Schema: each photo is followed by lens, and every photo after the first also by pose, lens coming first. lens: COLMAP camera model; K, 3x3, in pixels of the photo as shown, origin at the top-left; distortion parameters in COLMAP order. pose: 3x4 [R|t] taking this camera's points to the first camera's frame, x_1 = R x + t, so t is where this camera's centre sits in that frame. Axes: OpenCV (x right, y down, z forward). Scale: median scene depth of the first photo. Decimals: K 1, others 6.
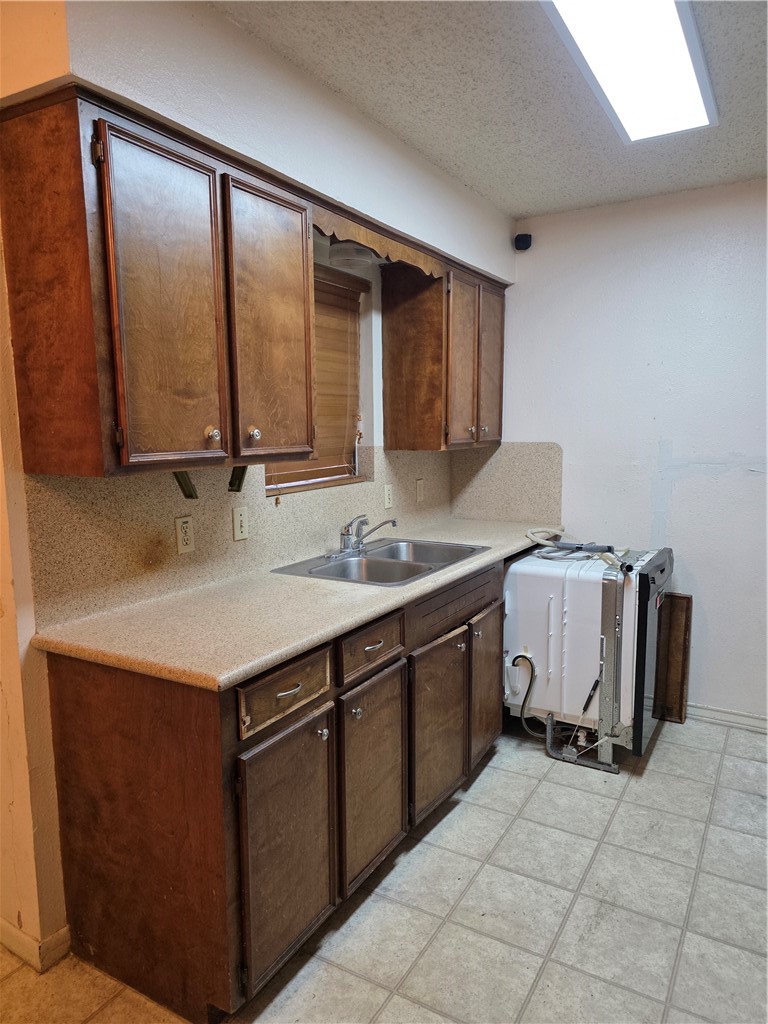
lens RADIAL K [[689.6, 0, 379.2], [0, 689.6, 527.4], [0, 0, 1]] dist [0.041434, -0.036783]
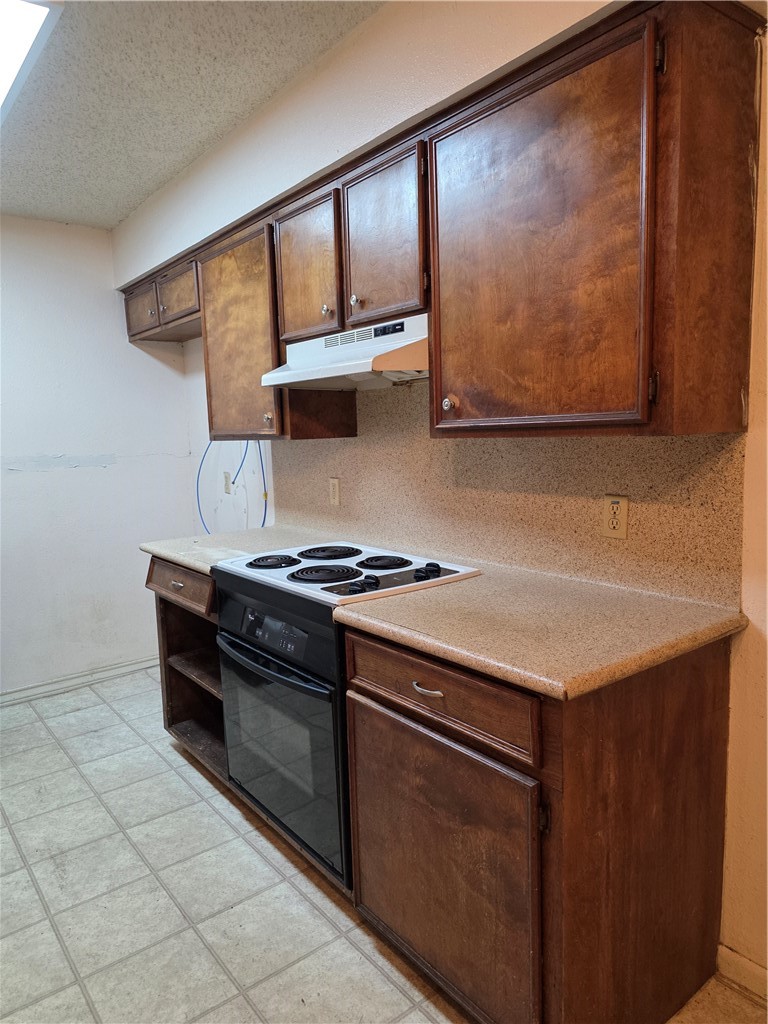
lens RADIAL K [[689.6, 0, 375.5], [0, 689.6, 515.4], [0, 0, 1]] dist [0.041434, -0.036783]
pose [[0.367986, -0.120057, 0.922048, -0.395242], [0.164077, 0.984453, 0.062701, 0.023285], [-0.915241, 0.128213, 0.381963, 0.047562]]
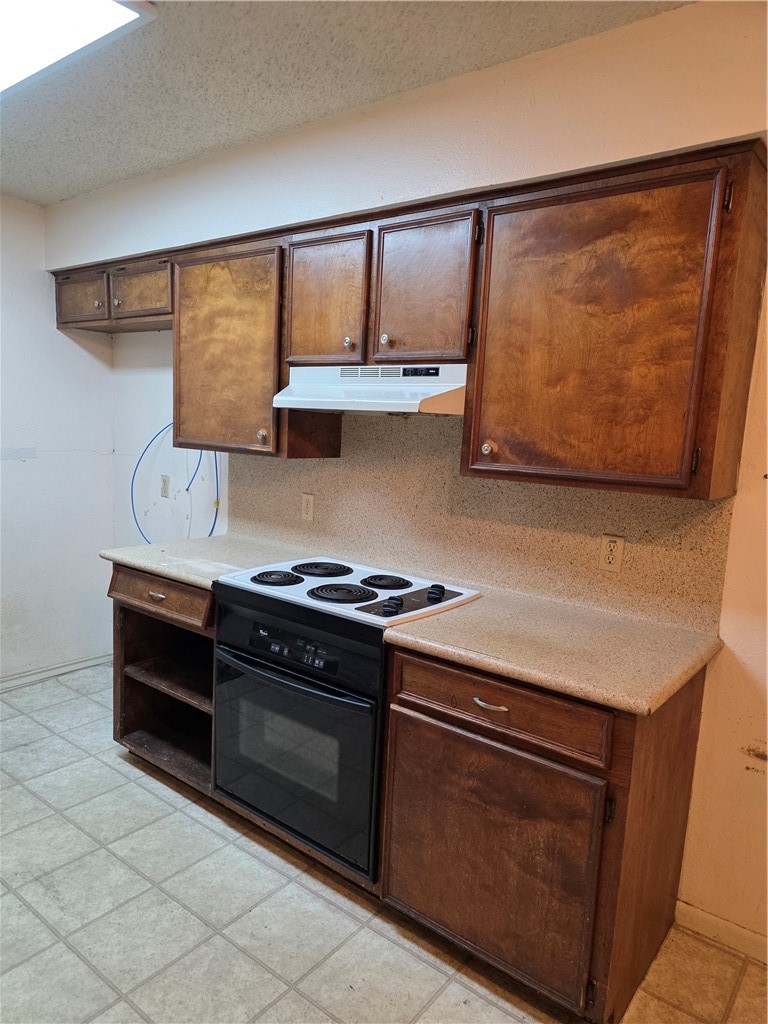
lens RADIAL K [[689.6, 0, 378.3], [0, 689.6, 527.7], [0, 0, 1]] dist [0.041434, -0.036783]
pose [[0.127177, -0.134679, 0.982694, -0.523052], [0.095476, 0.987800, 0.123023, -0.060112], [-0.987274, 0.078178, 0.138484, 0.276840]]
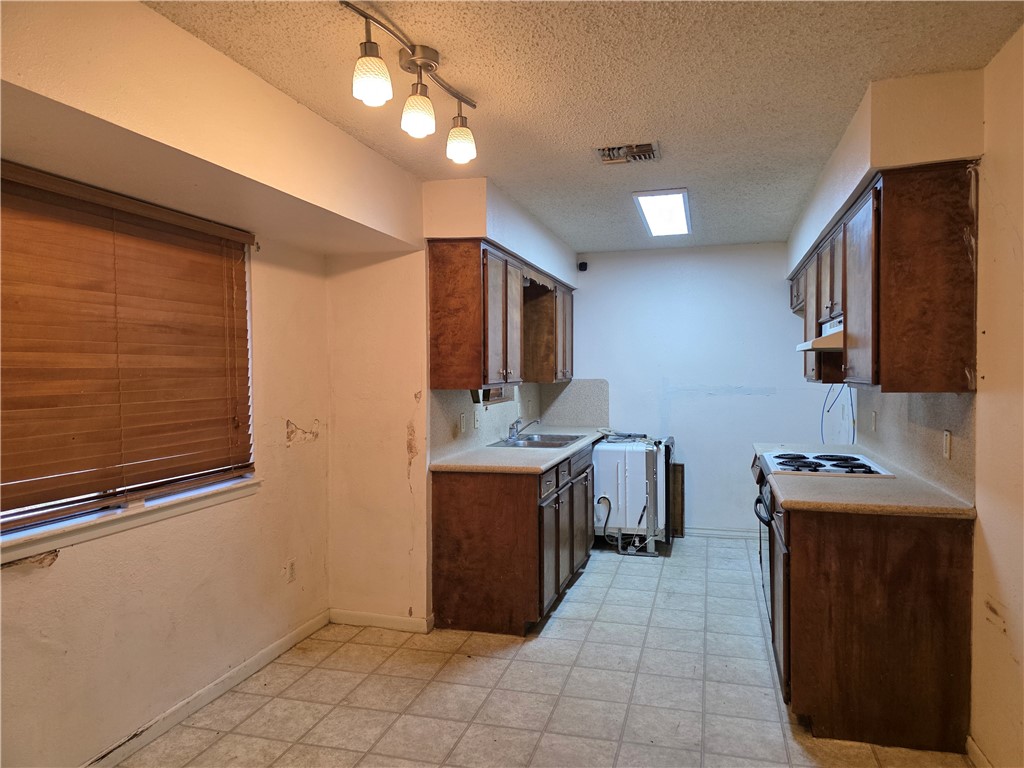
lens RADIAL K [[689.6, 0, 513.7], [0, 689.6, 383.7], [0, 0, 1]] dist [0.041434, -0.036783]
pose [[0.966966, -0.001768, 0.254901, -0.605171], [0.034083, 0.991894, -0.122414, 0.136434], [-0.252618, 0.127057, 0.959187, -0.883142]]
